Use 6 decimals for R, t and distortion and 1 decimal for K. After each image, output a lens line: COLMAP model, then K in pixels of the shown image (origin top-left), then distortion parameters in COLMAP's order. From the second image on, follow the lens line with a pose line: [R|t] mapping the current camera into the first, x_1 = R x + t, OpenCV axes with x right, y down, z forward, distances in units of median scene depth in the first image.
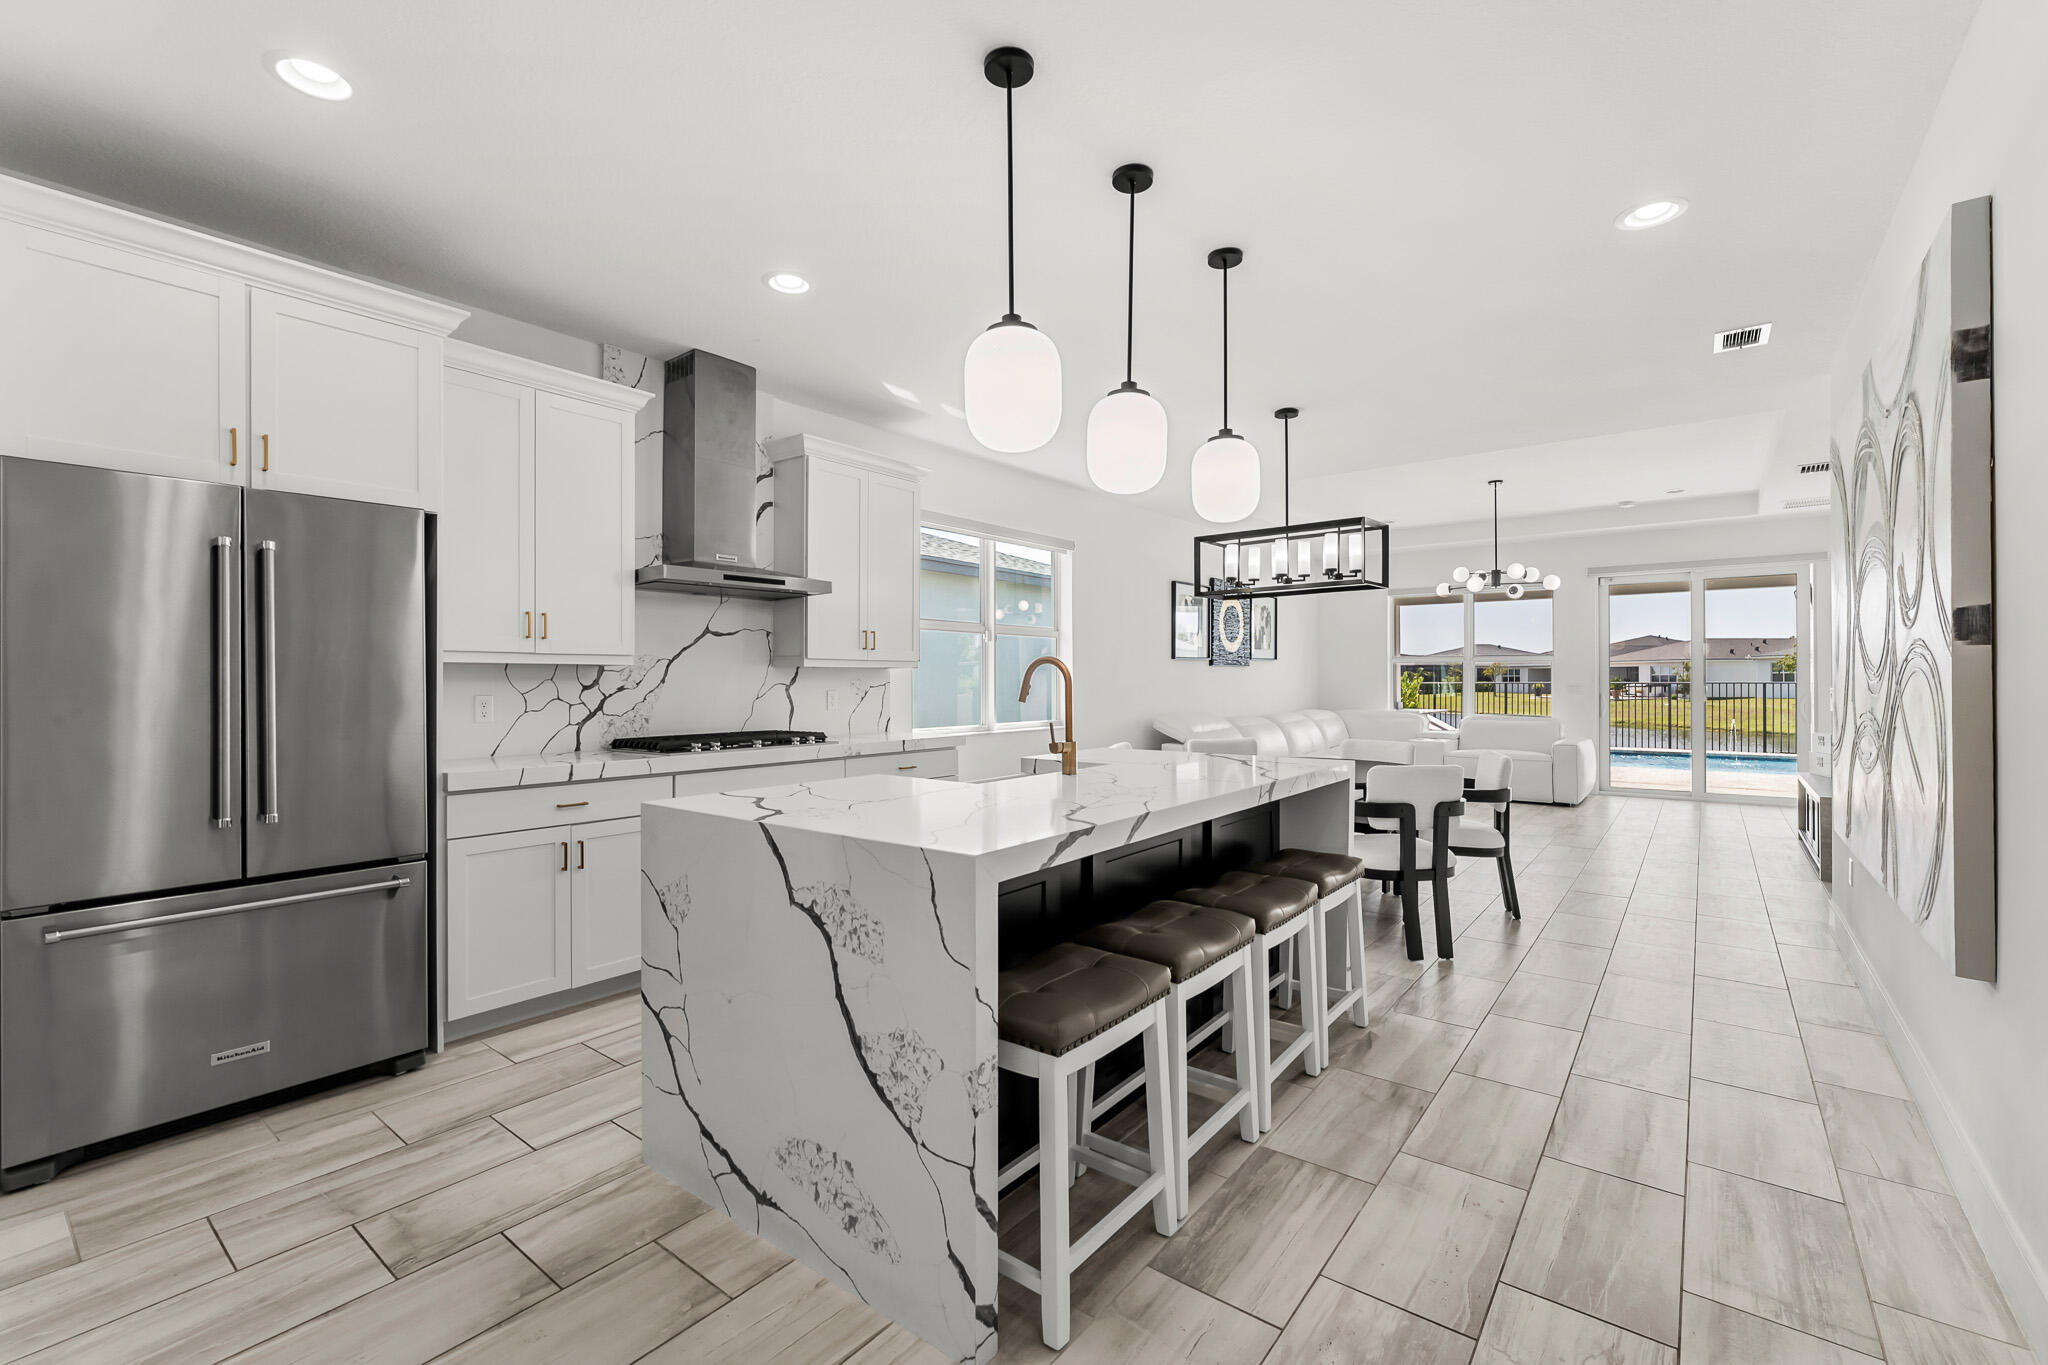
lens RADIAL K [[880.8, 0, 1017.8], [0, 880.8, 676.4], [0, 0, 1]] dist [-0.002992, 0.001925]
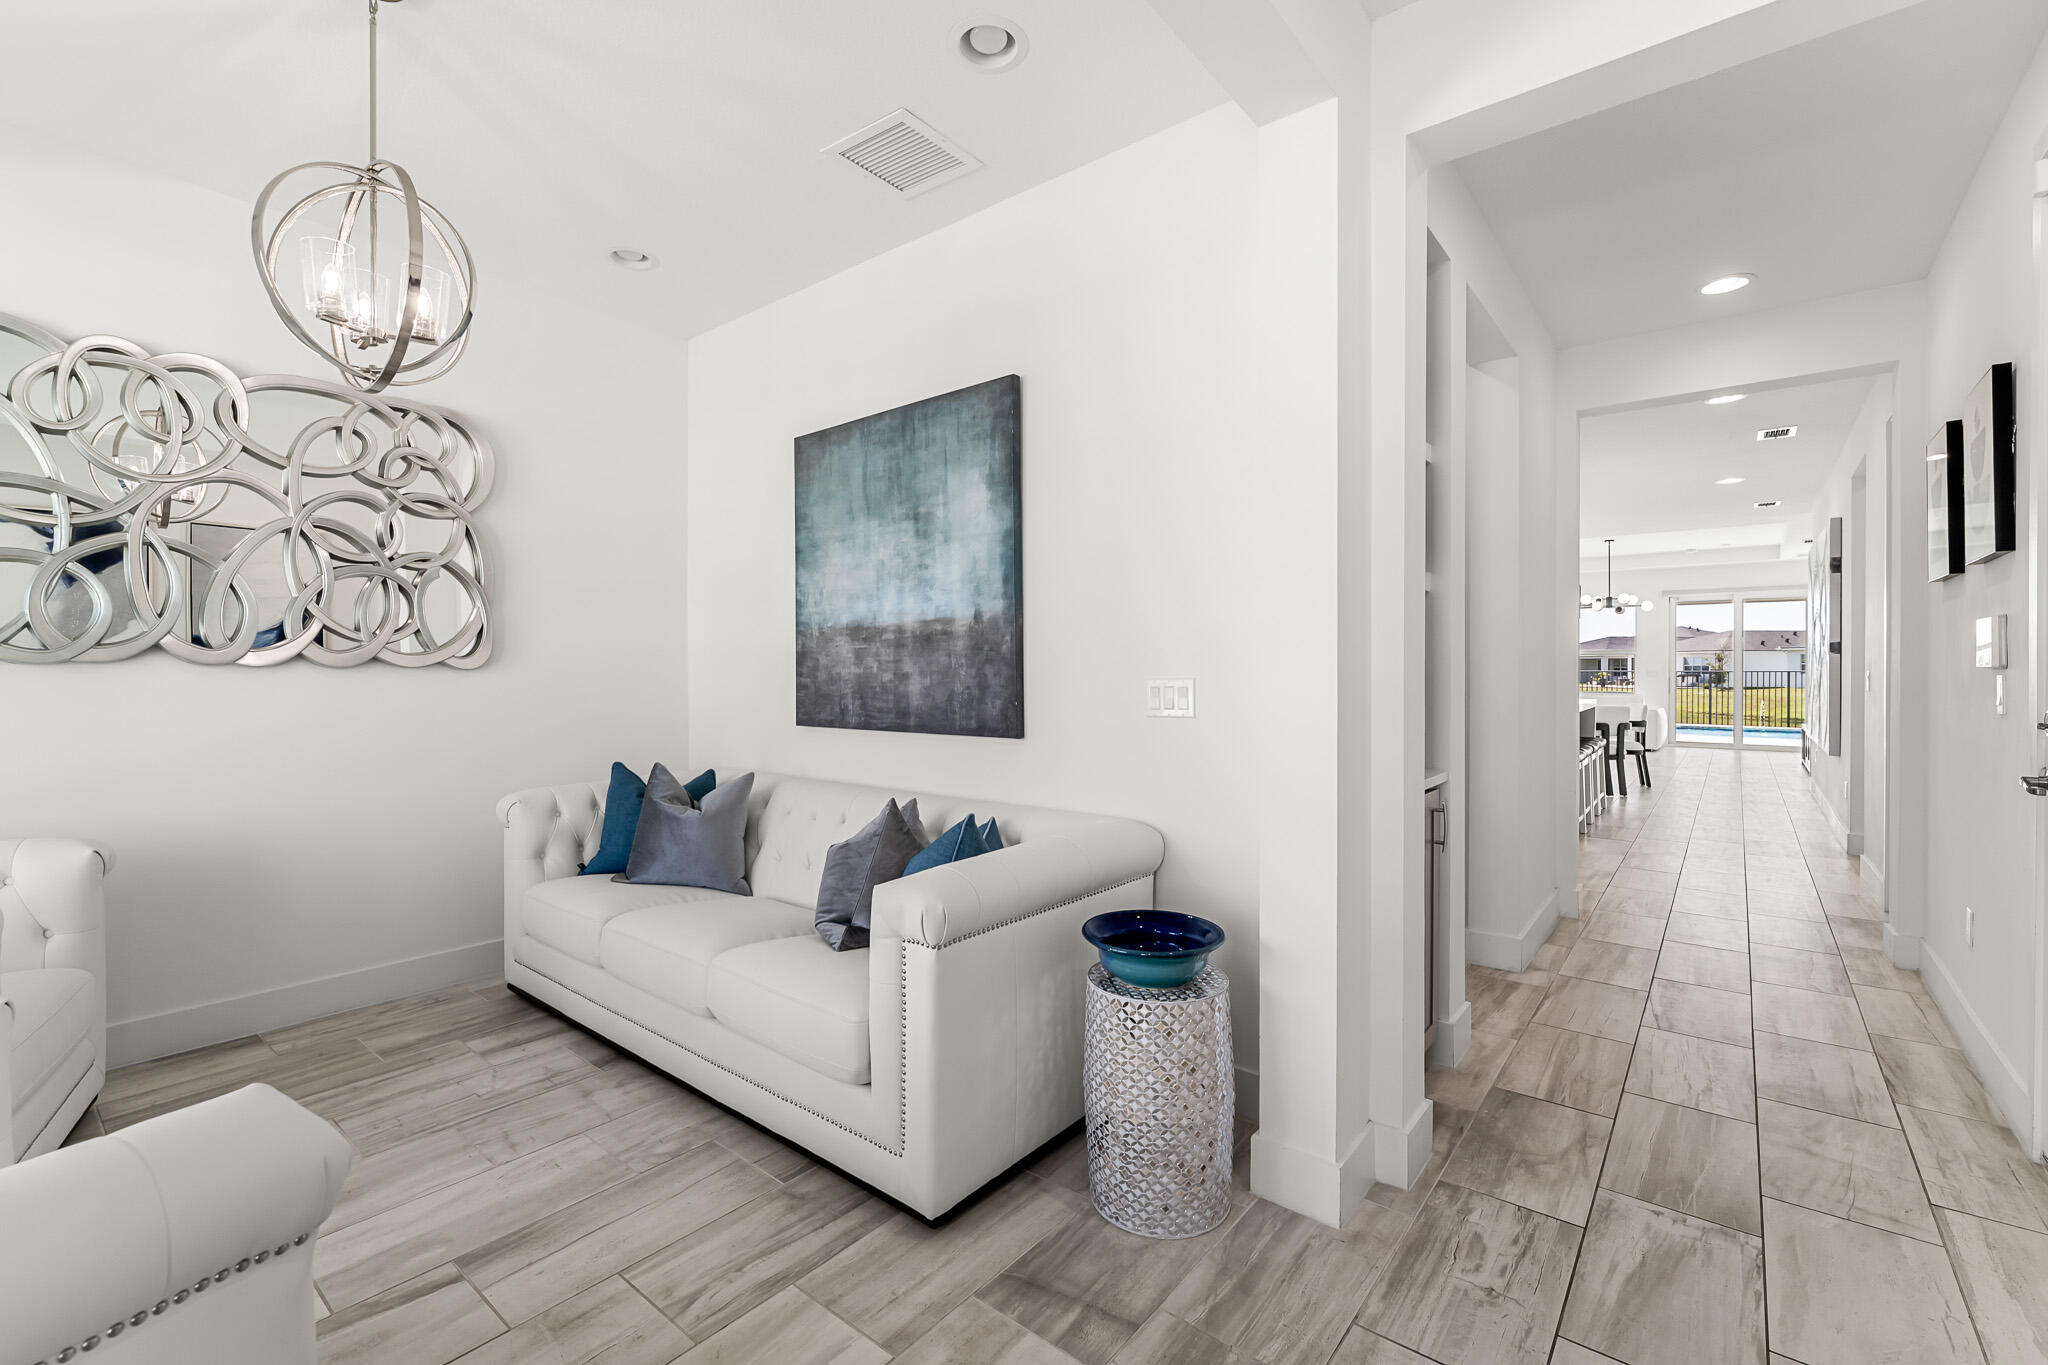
lens RADIAL K [[880.8, 0, 1018.9], [0, 880.8, 675.9], [0, 0, 1]] dist [-0.002992, 0.001925]
pose [[0.999785, 0.002750, -0.020554, -0.816911], [-0.002500, 0.999923, 0.012182, 0.005235], [0.020586, -0.012128, 0.999715, -1.014467]]
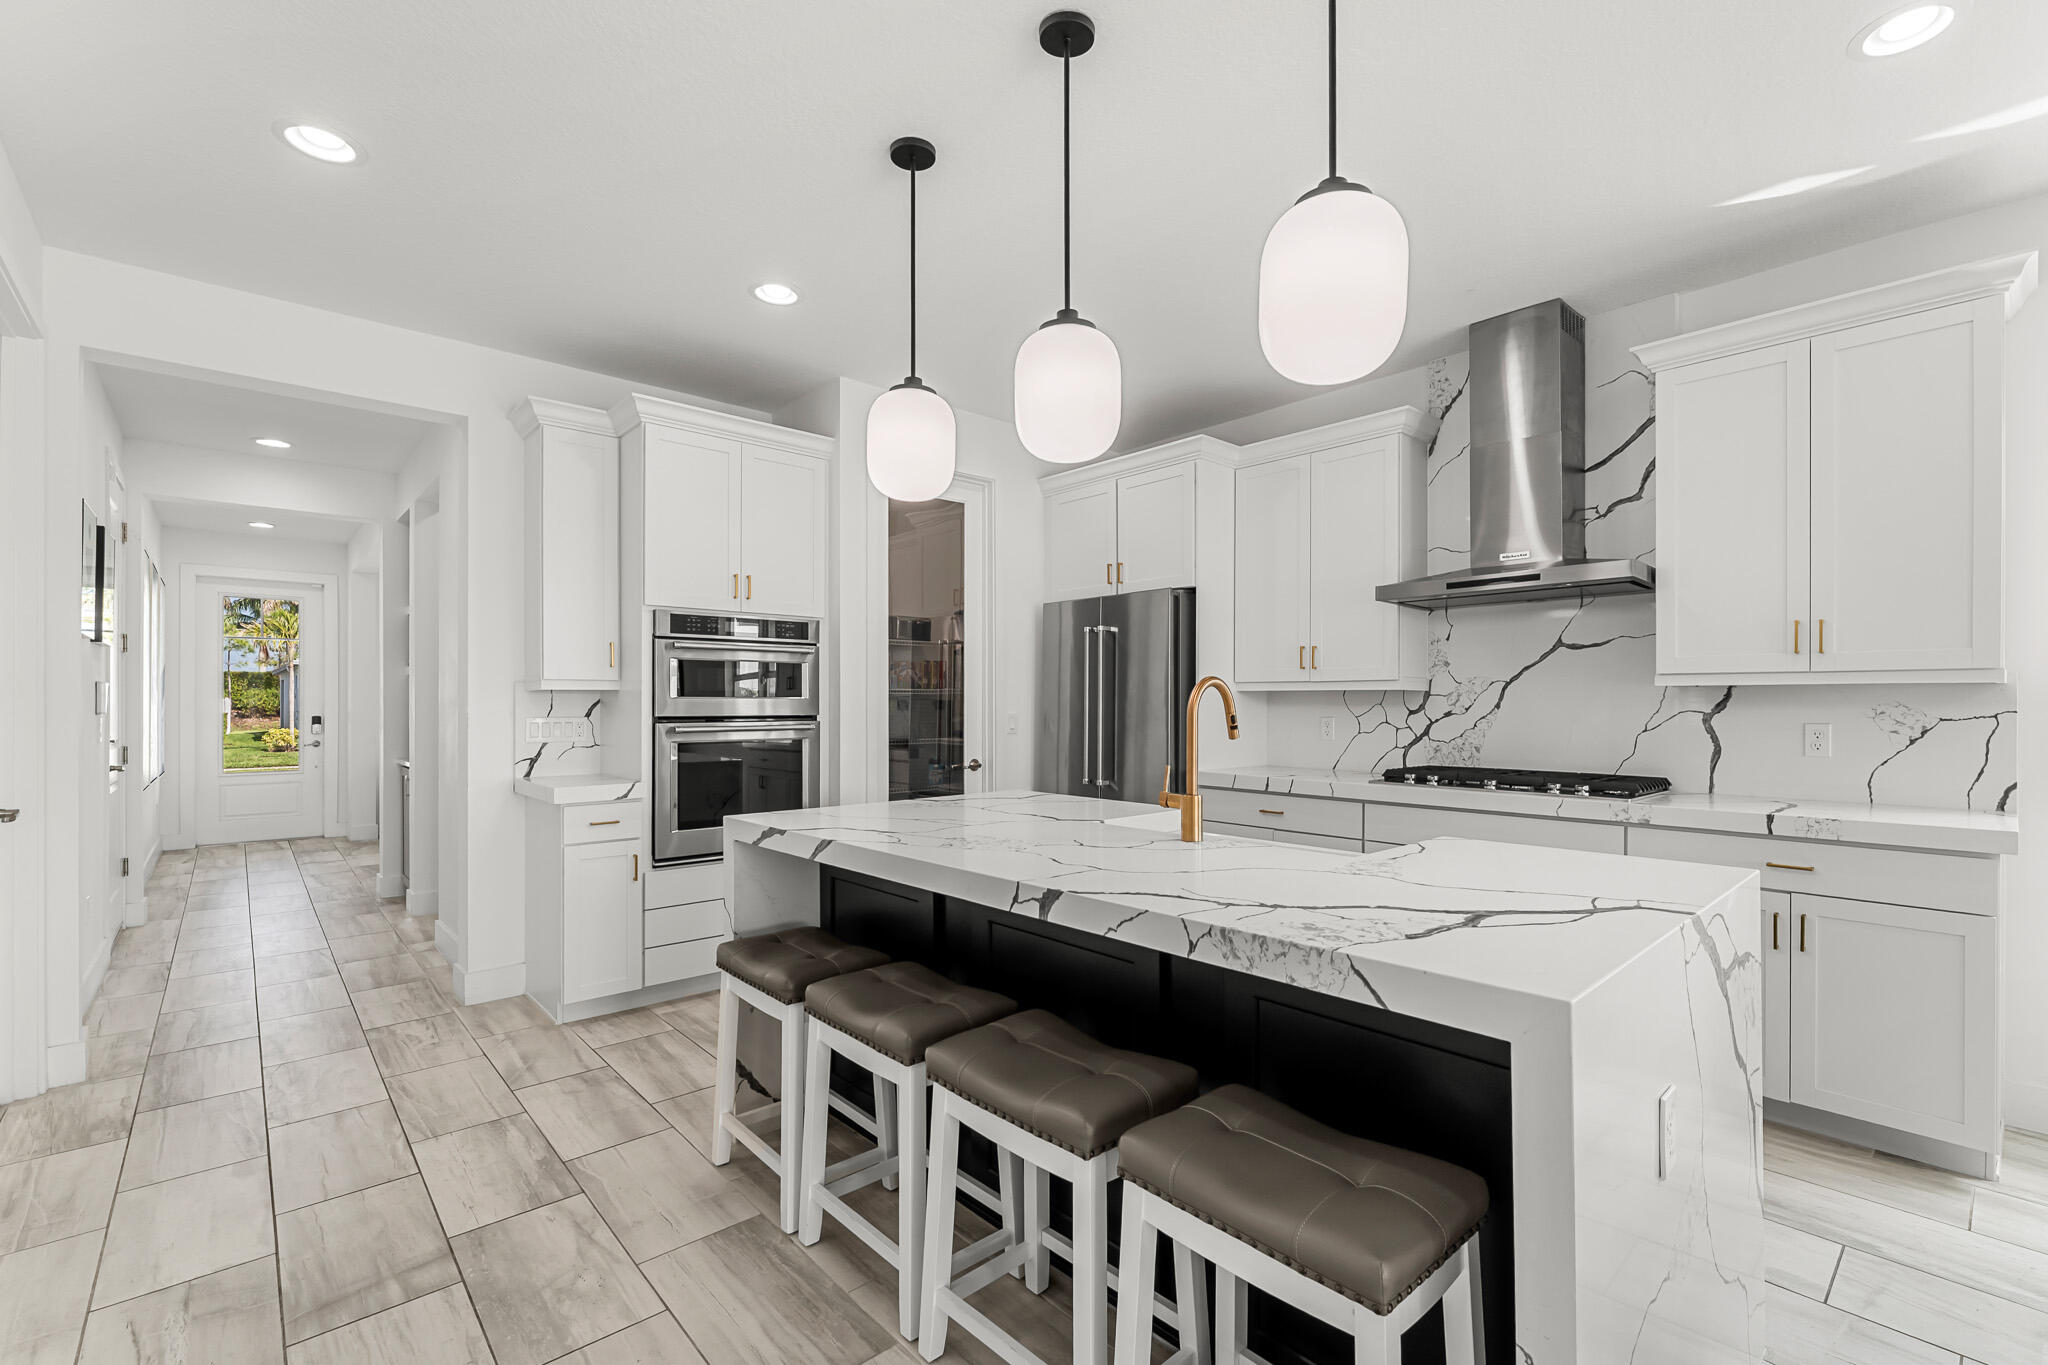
lens RADIAL K [[880.8, 0, 1034.9], [0, 880.8, 709.9], [0, 0, 1]] dist [-0.002992, 0.001925]
pose [[-0.168816, 0.010768, -0.985589, 0.821560], [0.005036, 0.999937, 0.010063, -0.003362], [0.985635, -0.003264, -0.168860, 1.041571]]
